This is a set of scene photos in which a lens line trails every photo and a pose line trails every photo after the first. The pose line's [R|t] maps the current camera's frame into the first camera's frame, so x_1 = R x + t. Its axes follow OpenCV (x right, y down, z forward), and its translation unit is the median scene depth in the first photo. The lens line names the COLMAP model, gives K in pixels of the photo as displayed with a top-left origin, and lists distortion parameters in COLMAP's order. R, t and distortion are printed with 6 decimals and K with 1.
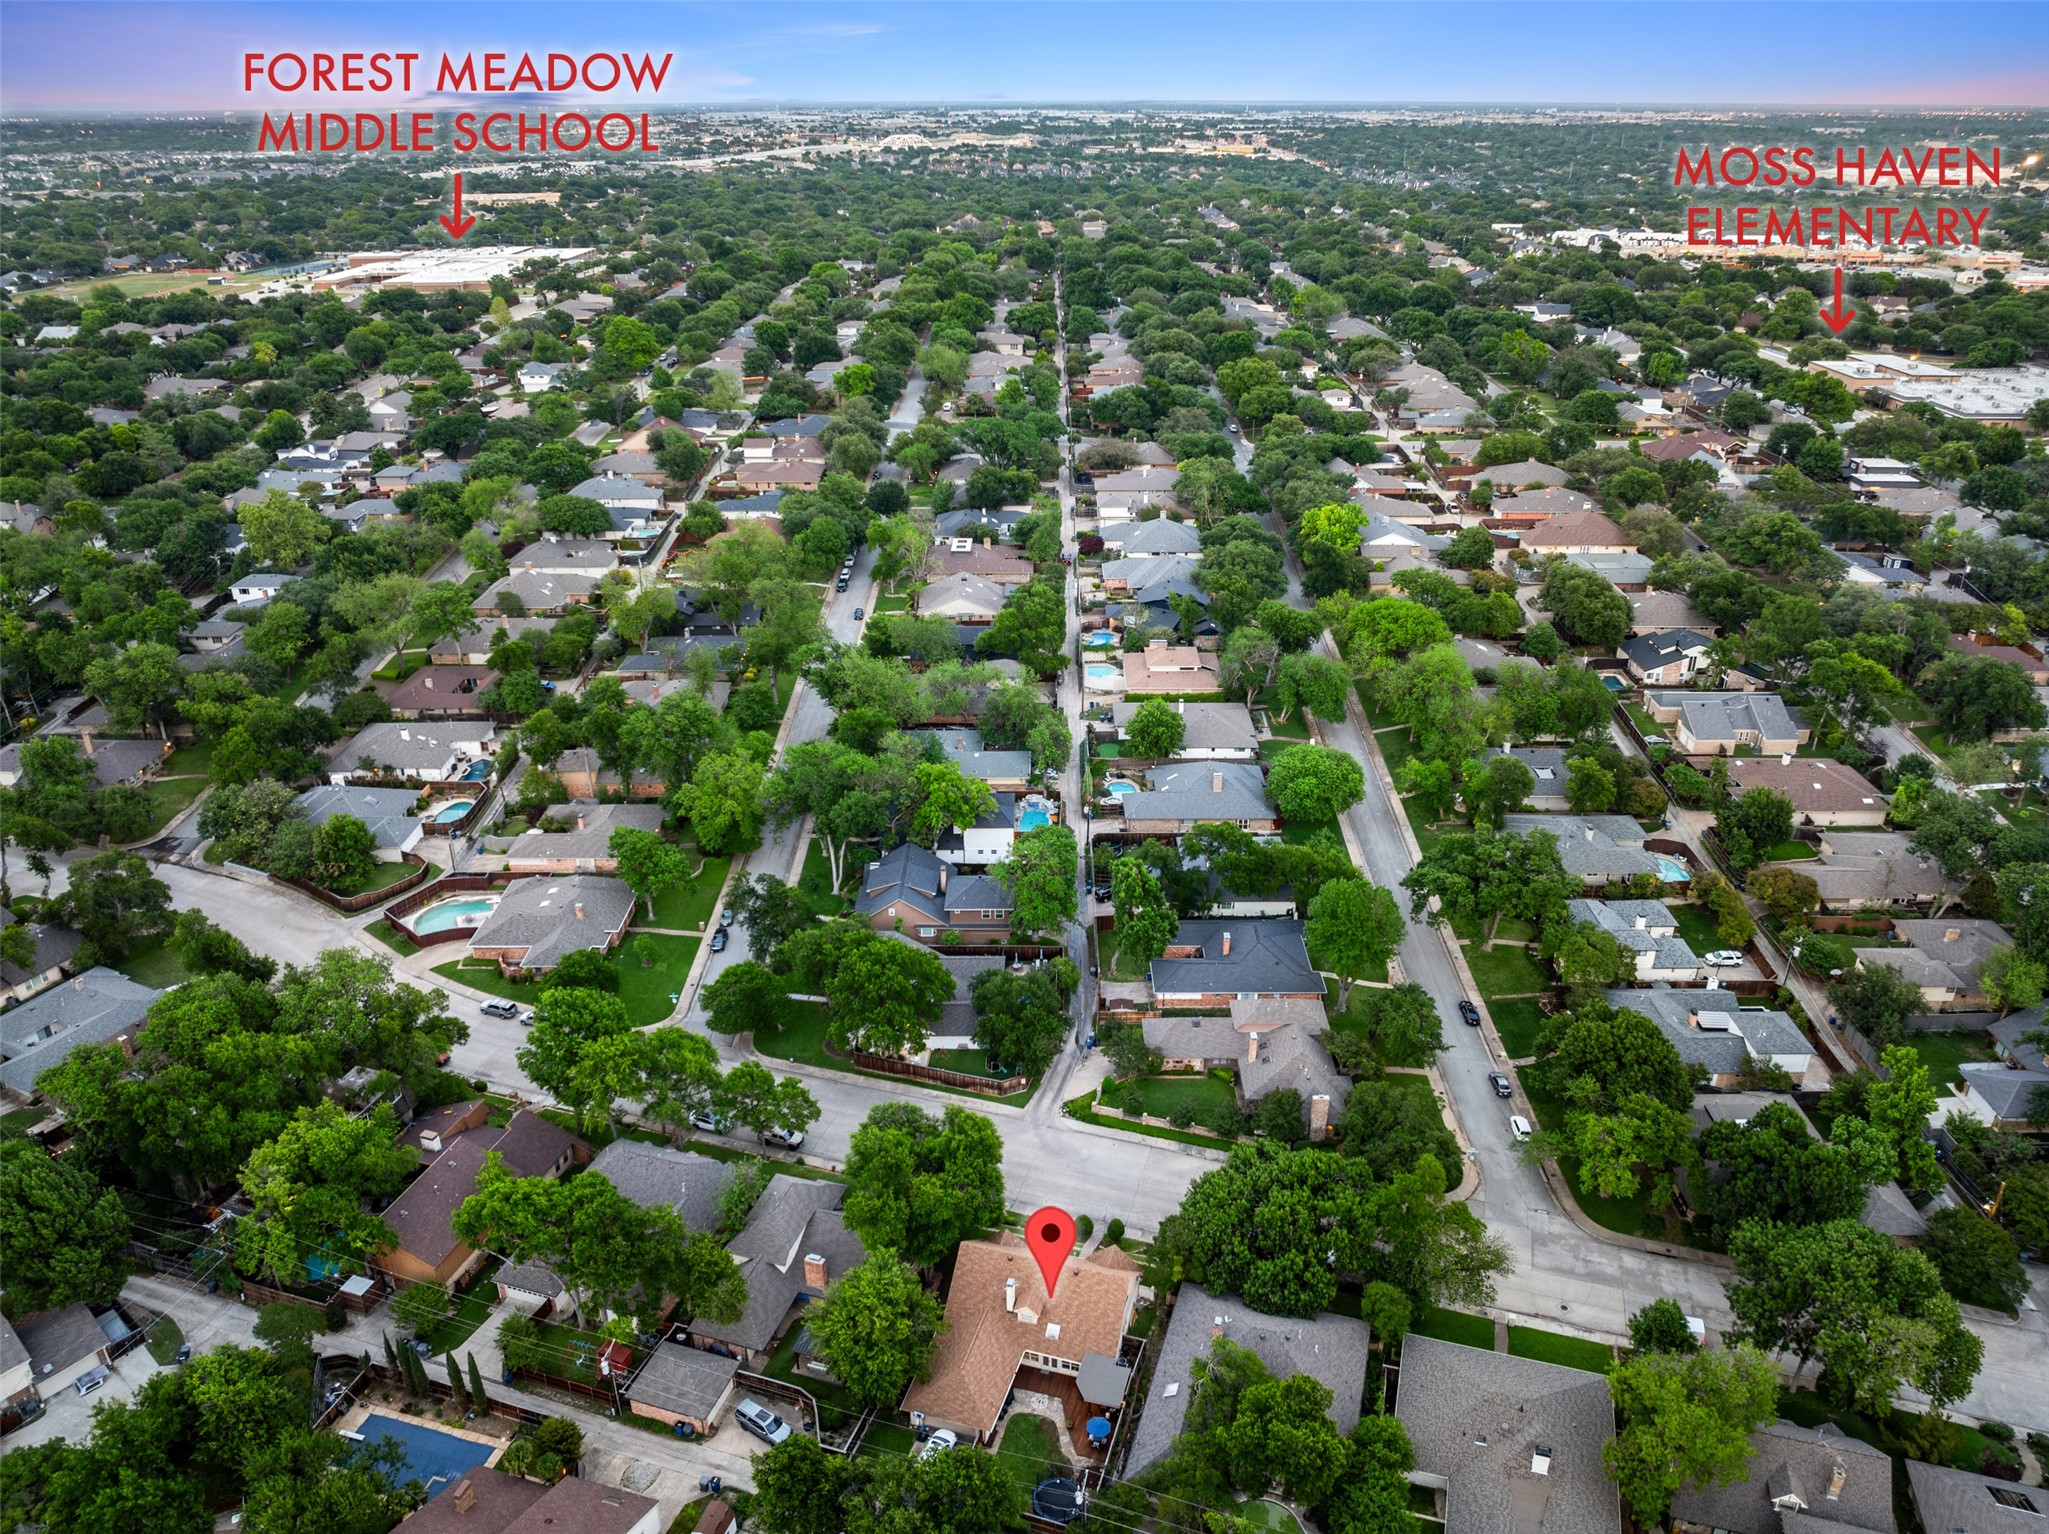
lens RADIAL K [[1425.9, 0, 1068.4], [0, 1425.9, 769.1], [0, 0, 1]] dist [-0.026498, -0.000577]
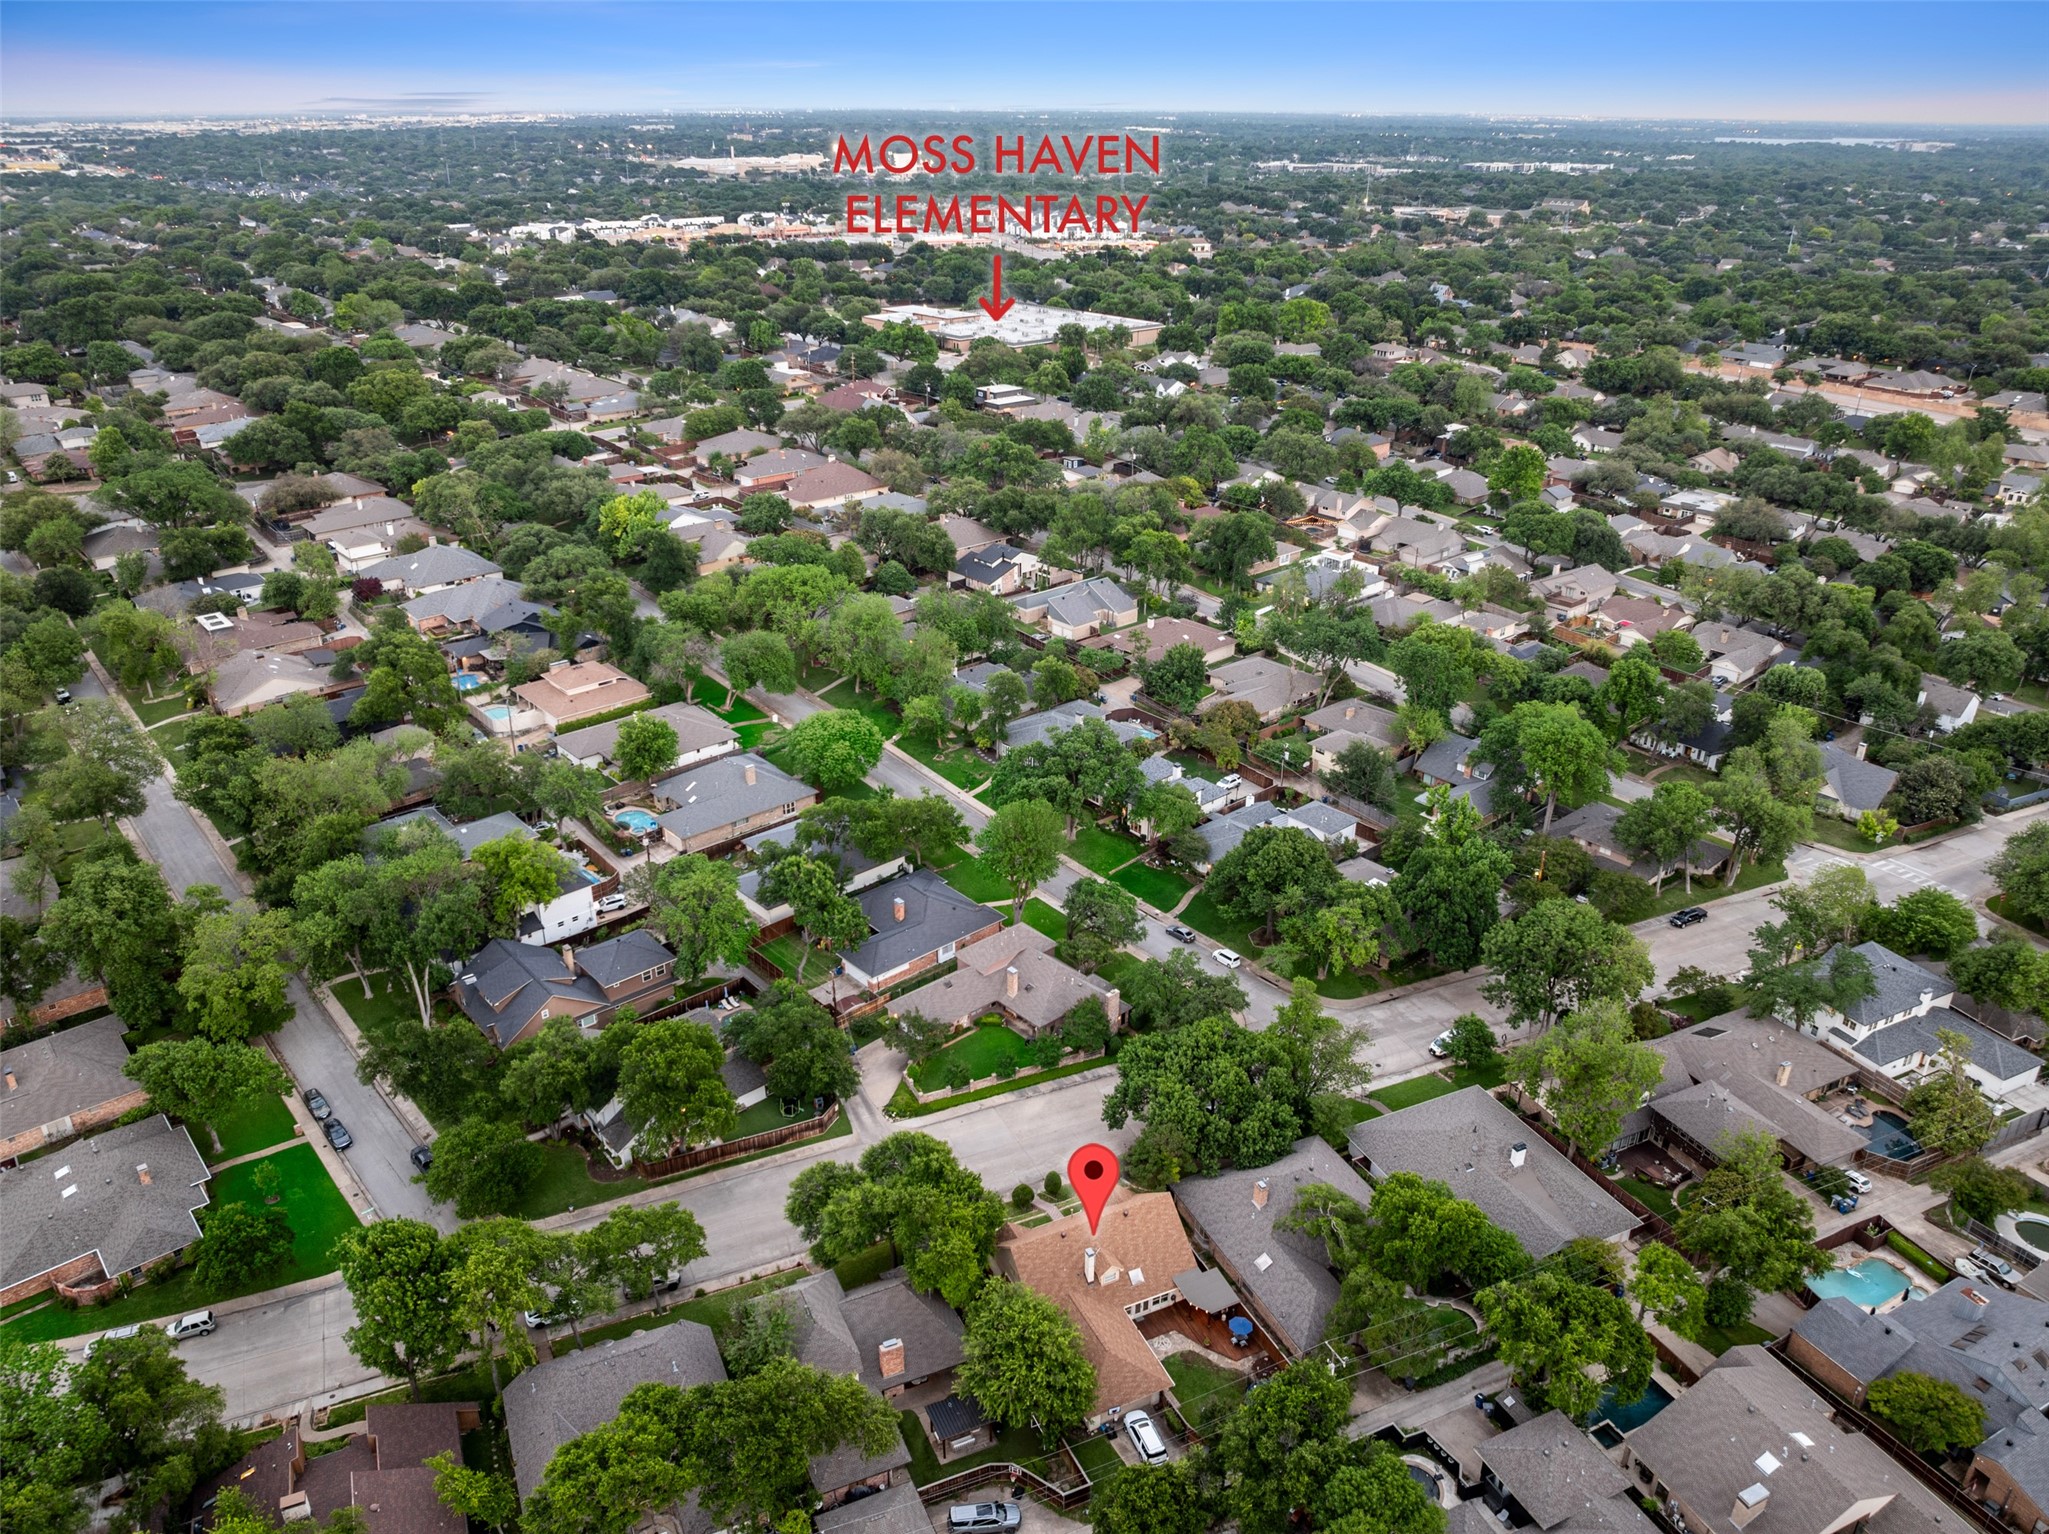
lens RADIAL K [[1429.9, 0, 1030.3], [0, 1429.9, 720.0], [0, 0, 1]] dist [-0.035609, 0.001610]
pose [[0.748965, -0.260063, 0.609441, -0.320687], [0.279669, 0.957890, 0.065060, -0.034807], [-0.600697, 0.121714, 0.790158, 0.119504]]
